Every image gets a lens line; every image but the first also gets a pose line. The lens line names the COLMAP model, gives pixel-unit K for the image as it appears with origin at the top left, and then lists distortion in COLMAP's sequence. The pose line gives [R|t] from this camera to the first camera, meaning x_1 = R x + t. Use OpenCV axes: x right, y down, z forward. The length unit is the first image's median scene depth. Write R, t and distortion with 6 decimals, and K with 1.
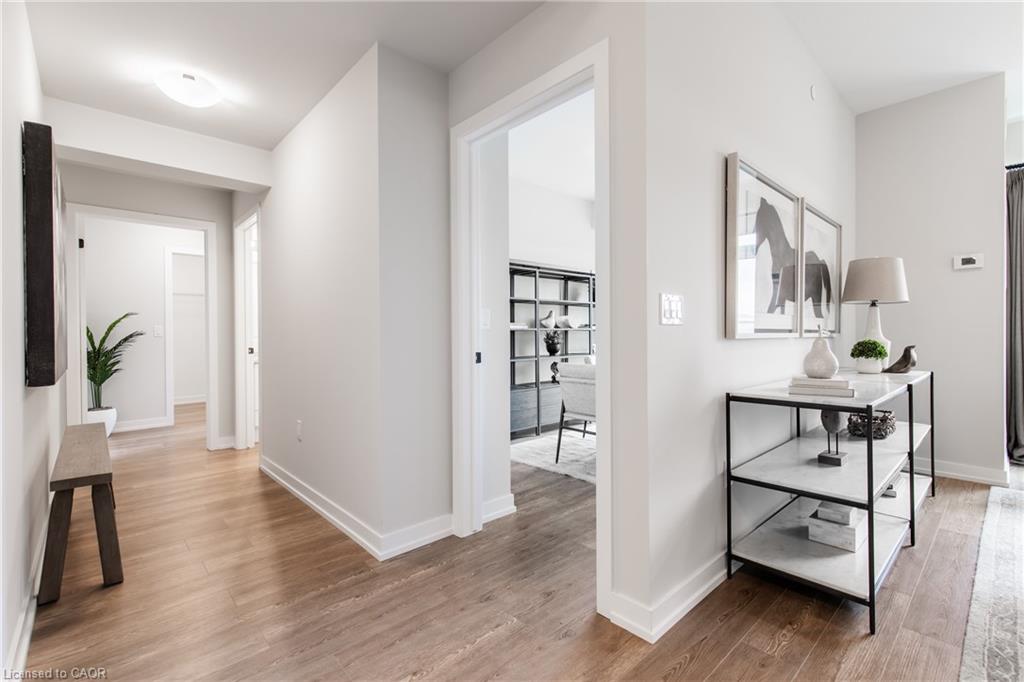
lens RADIAL K [[459.9, 0, 518.5], [0, 459.9, 337.5], [0, 0, 1]] dist [0.010099, -0.002368]
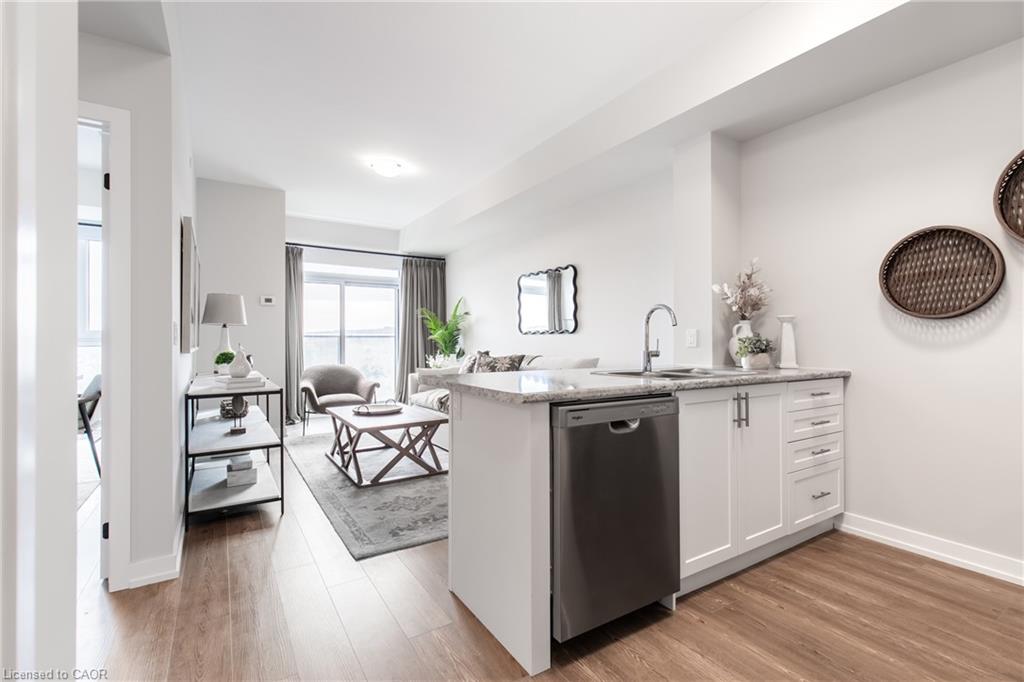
lens RADIAL K [[459.9, 0, 509.8], [0, 459.9, 337.3], [0, 0, 1]] dist [0.010099, -0.002368]
pose [[0.190908, 0.010657, 0.981550, -0.525801], [0.006425, 0.999906, -0.012106, -0.016591], [-0.981587, 0.008617, 0.190822, -0.141393]]
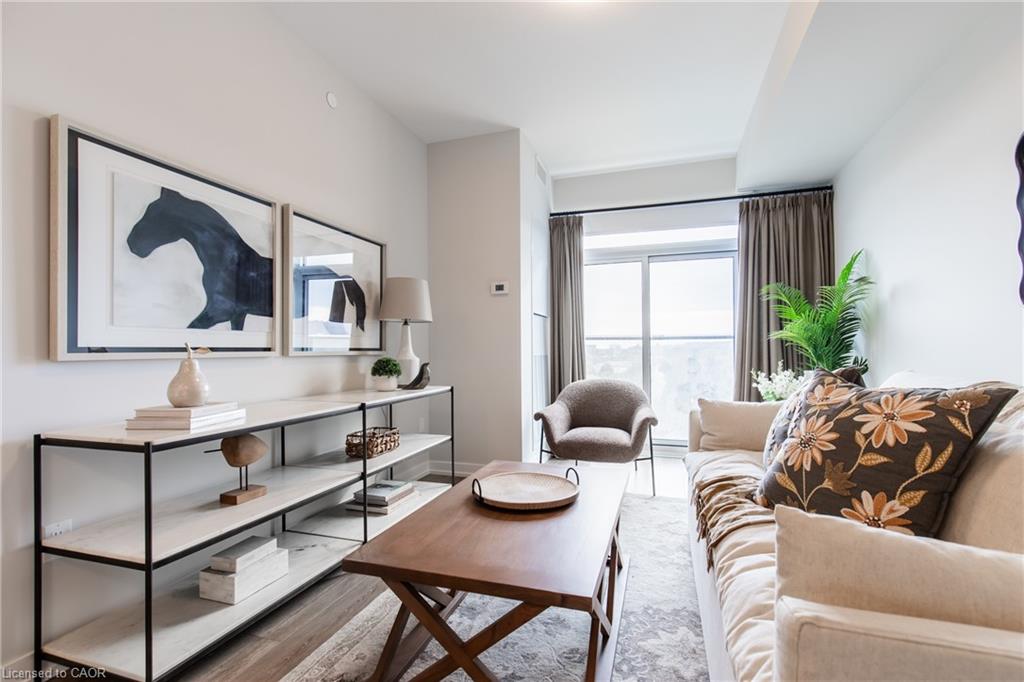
lens RADIAL K [[459.9, 0, 519.7], [0, 459.9, 345.3], [0, 0, 1]] dist [0.010099, -0.002368]
pose [[0.875422, 0.004362, 0.483339, 0.584564], [0.003593, 0.999873, -0.015531, -0.006003], [-0.483345, 0.015333, 0.875295, -0.018304]]
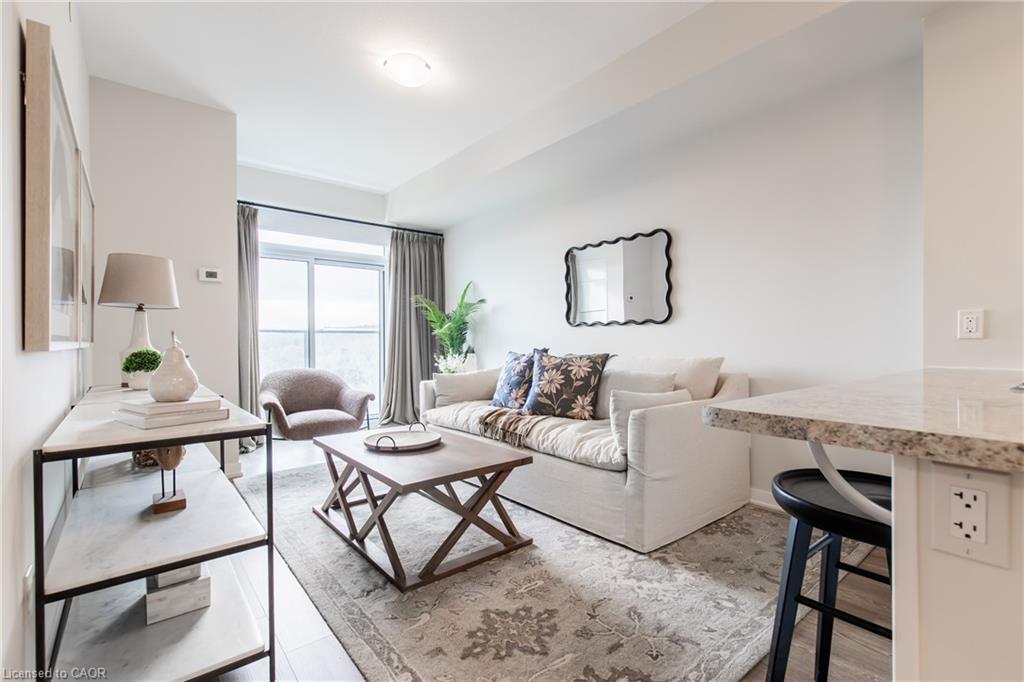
lens RADIAL K [[459.9, 0, 511.5], [0, 459.9, 341.6], [0, 0, 1]] dist [0.010099, -0.002368]
pose [[0.071512, 0.002421, 0.997437, -0.047219], [0.009351, 0.999951, -0.003097, -0.001587], [-0.997396, 0.009548, 0.071486, 0.296907]]
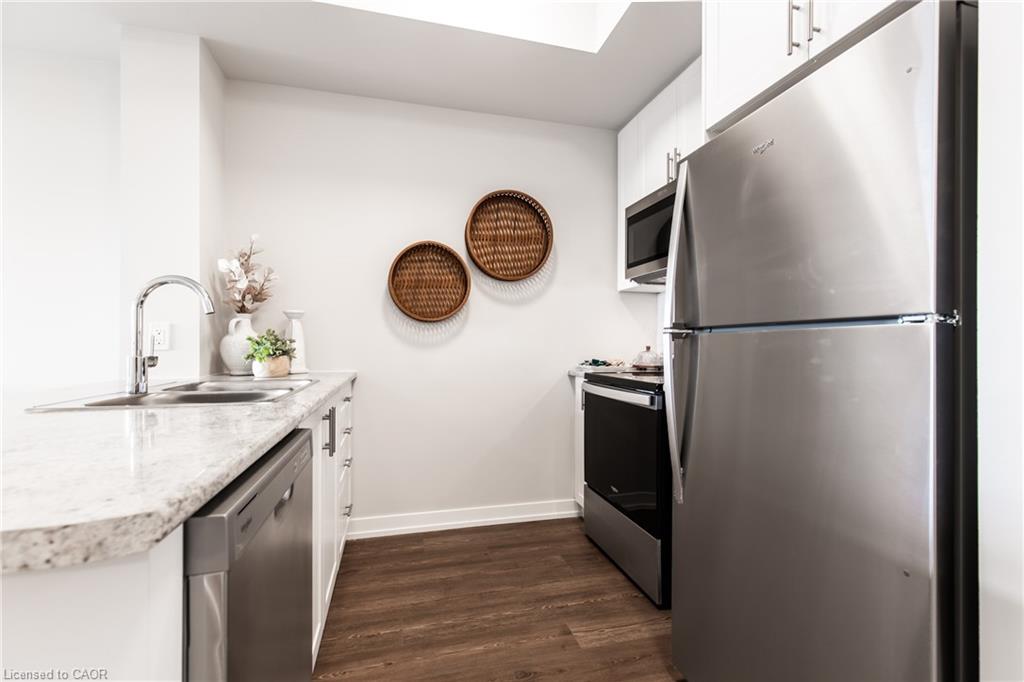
lens RADIAL K [[459.9, 0, 513.5], [0, 459.9, 341.0], [0, 0, 1]] dist [0.010099, -0.002368]
pose [[-0.882541, 0.007831, 0.470170, -0.147261], [0.006116, 0.999968, -0.005174, -0.009068], [-0.470196, -0.001690, -0.882560, 0.031534]]
